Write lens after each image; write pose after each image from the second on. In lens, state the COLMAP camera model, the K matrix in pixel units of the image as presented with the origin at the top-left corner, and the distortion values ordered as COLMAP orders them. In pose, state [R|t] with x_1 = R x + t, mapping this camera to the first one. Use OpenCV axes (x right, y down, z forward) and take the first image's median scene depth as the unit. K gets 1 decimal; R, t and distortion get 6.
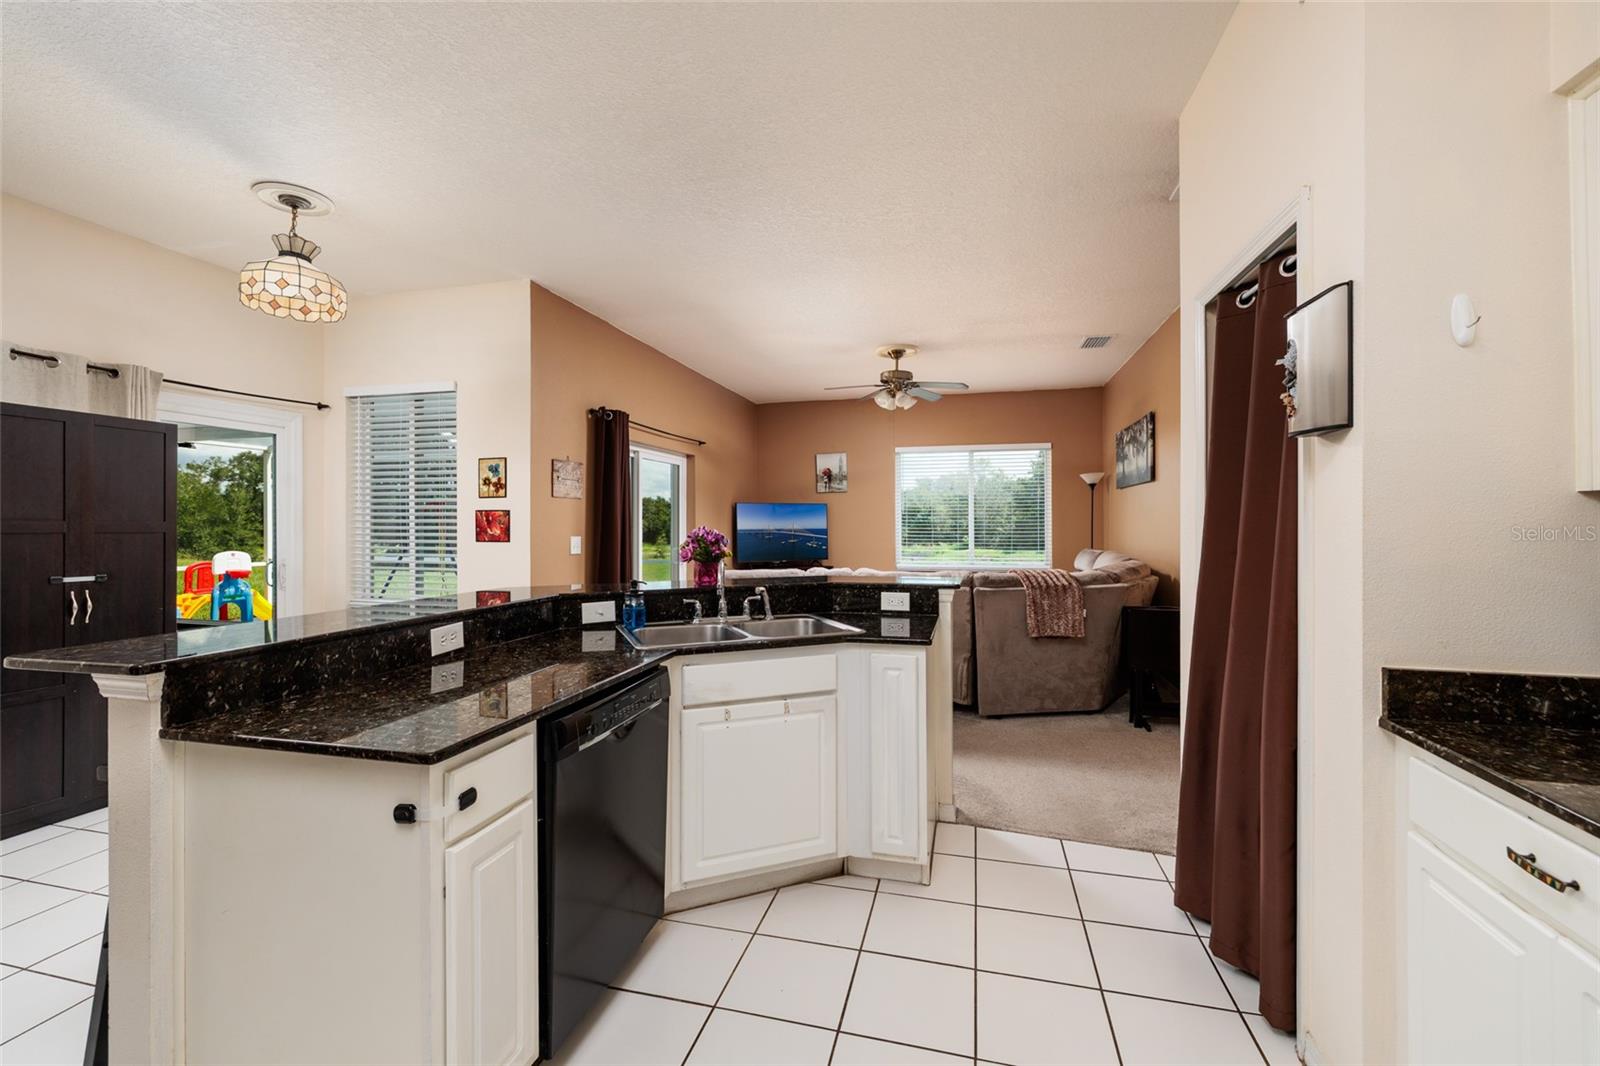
lens RADIAL K [[684.5, 0, 803.0], [0, 684.5, 520.5], [0, 0, 1]] dist [0.004081, -0.000309]
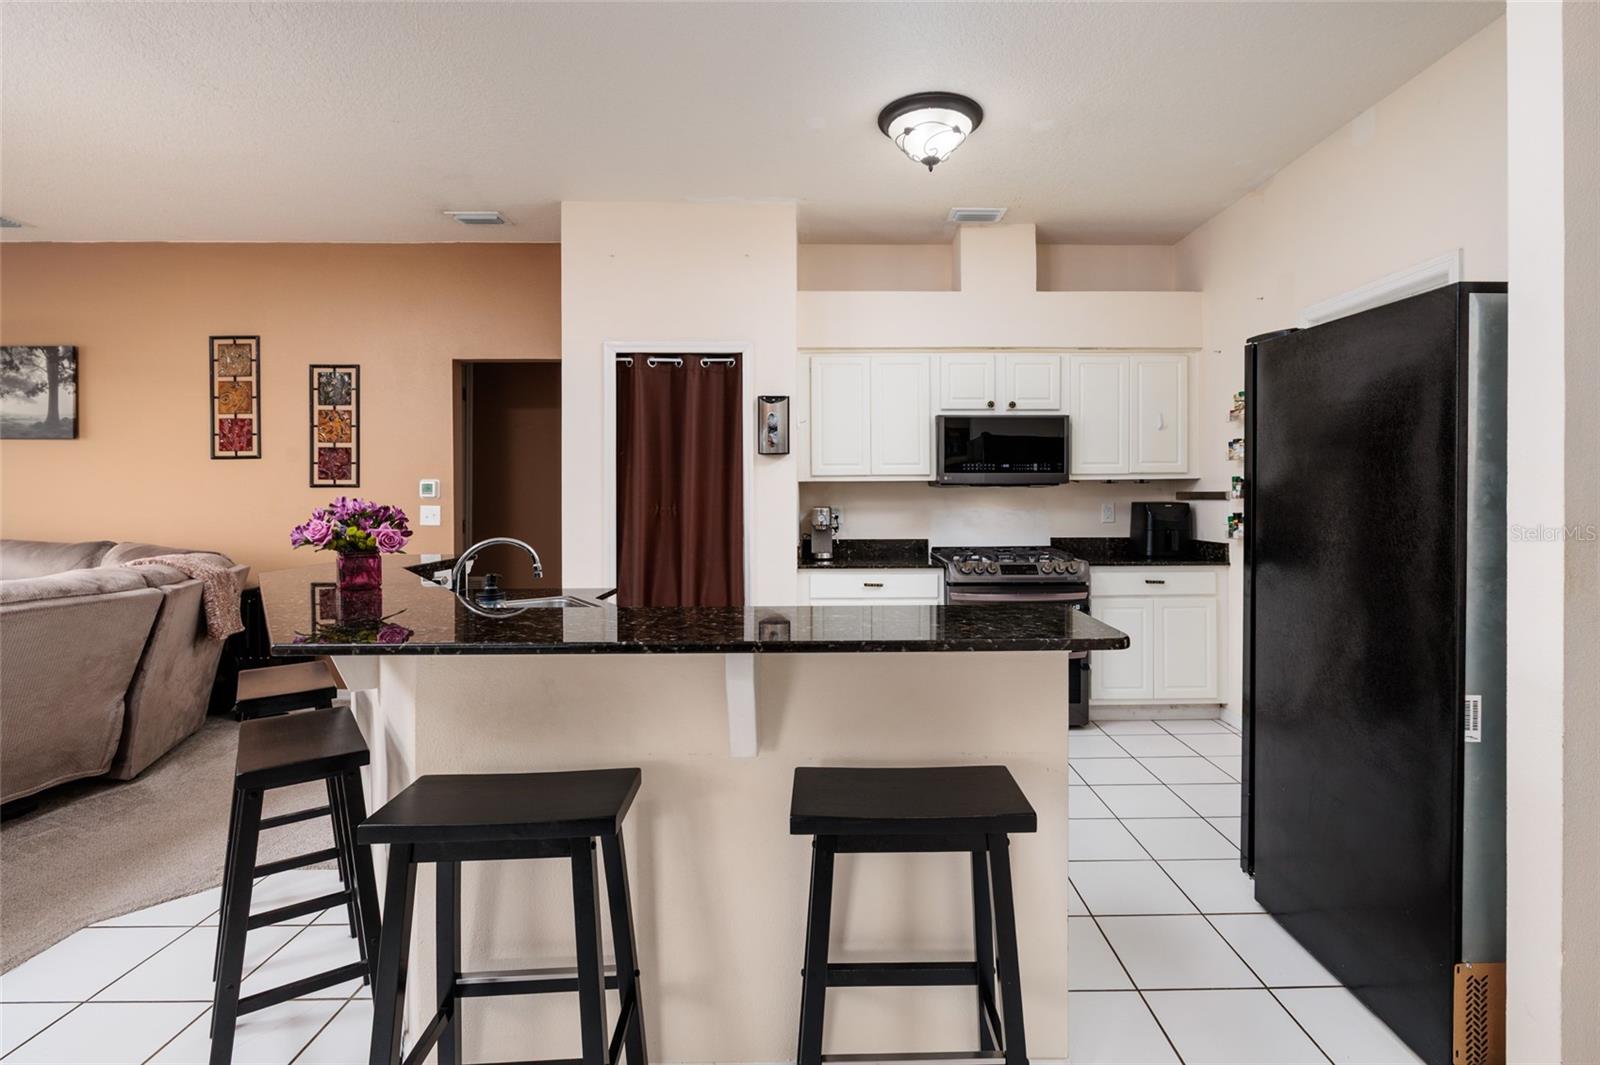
lens RADIAL K [[750.2, 0, 849.6], [0, 750.2, 493.5], [0, 0, 1]] dist [-0.009498, 0.000394]
pose [[-0.282250, 0.000596, 0.959341, -0.639631], [0.000059, 1.000000, -0.000604, 0.003754], [-0.959341, -0.000114, -0.282250, 0.522460]]
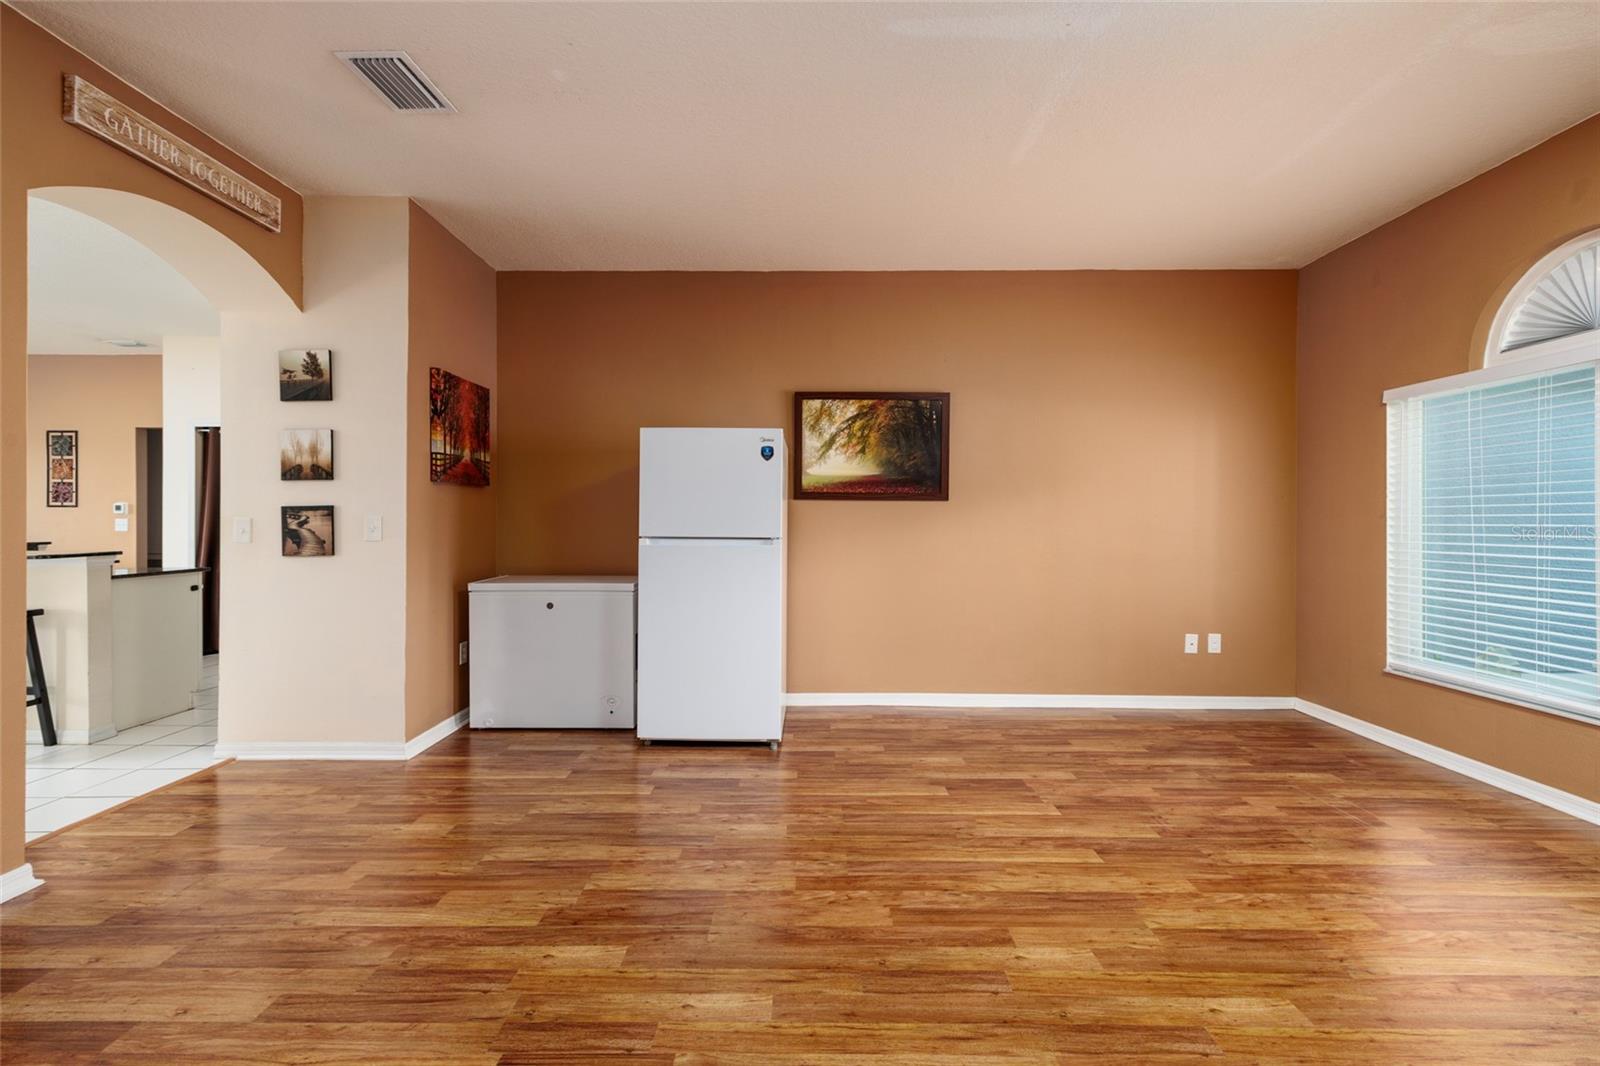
lens RADIAL K [[684.5, 0, 812.2], [0, 684.5, 522.4], [0, 0, 1]] dist [0.004081, -0.000309]
pose [[-0.243710, 0.001150, 0.969848, -1.342833], [-0.005349, 0.999982, -0.002530, 0.024099], [-0.969834, -0.005805, -0.243699, -0.338901]]
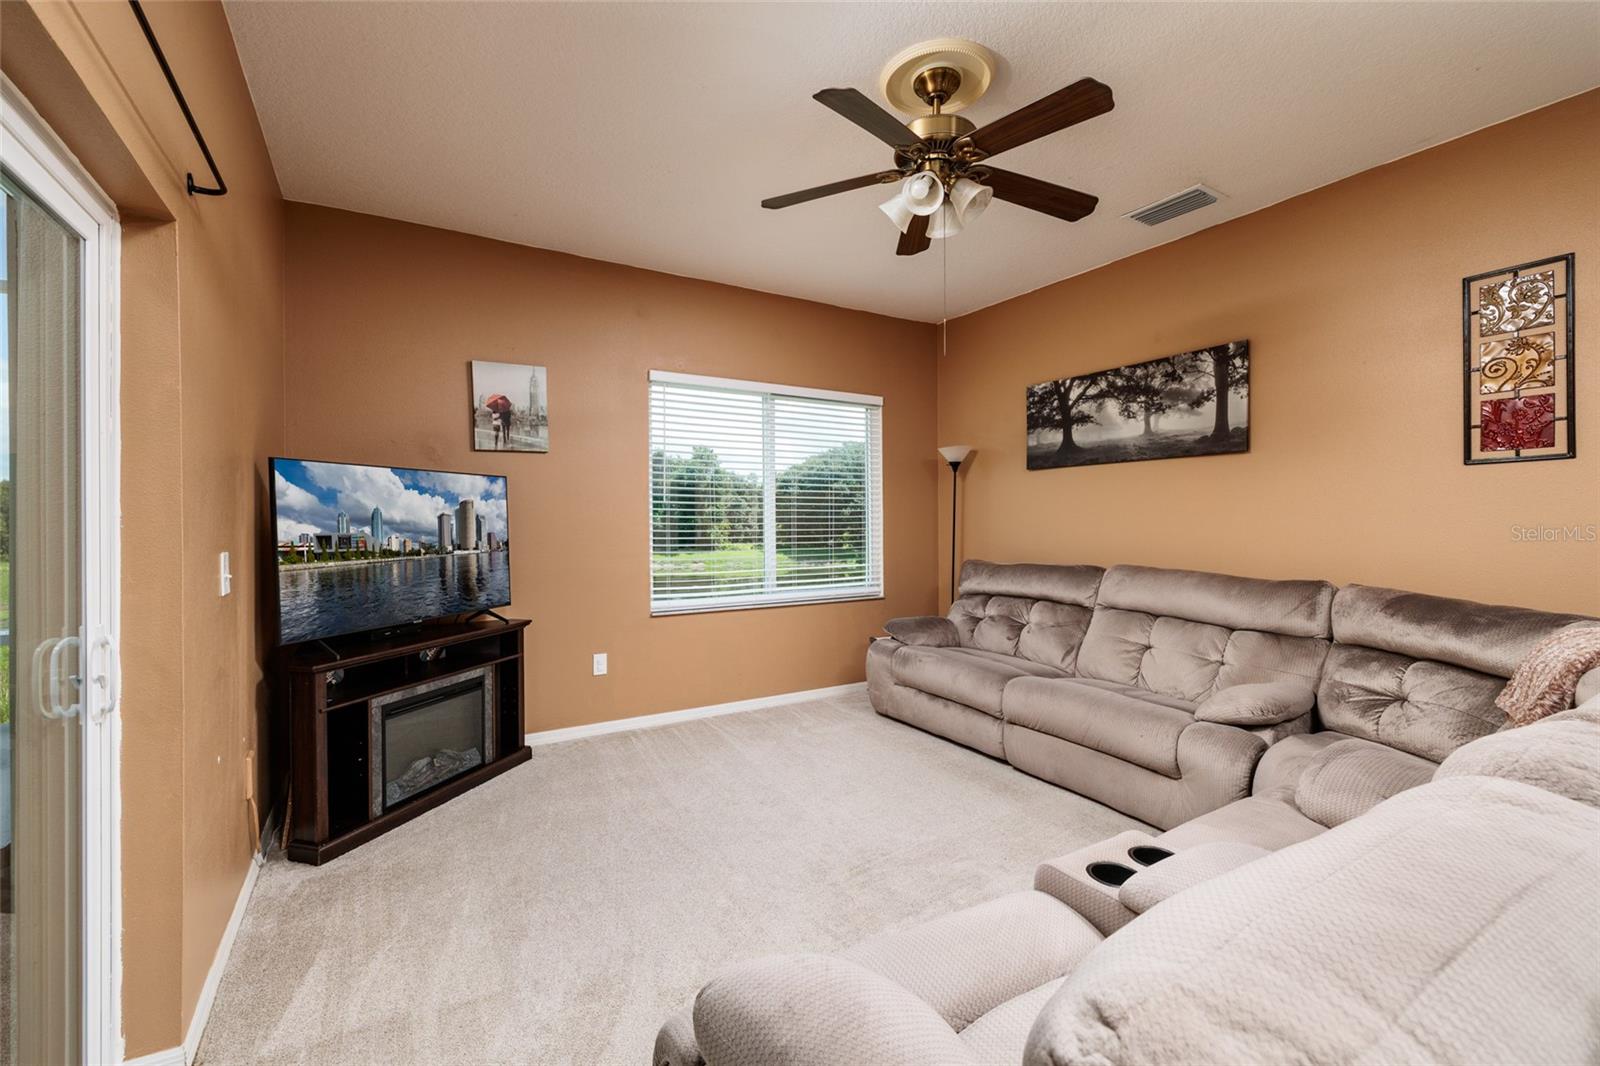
lens RADIAL K [[684.5, 0, 798.6], [0, 684.5, 523.7], [0, 0, 1]] dist [0.004081, -0.000309]
pose [[0.702662, -0.003111, 0.711517, -0.273555], [-0.000629, 0.999987, 0.004993, 0.006058], [-0.711524, -0.003956, 0.702651, 1.070039]]
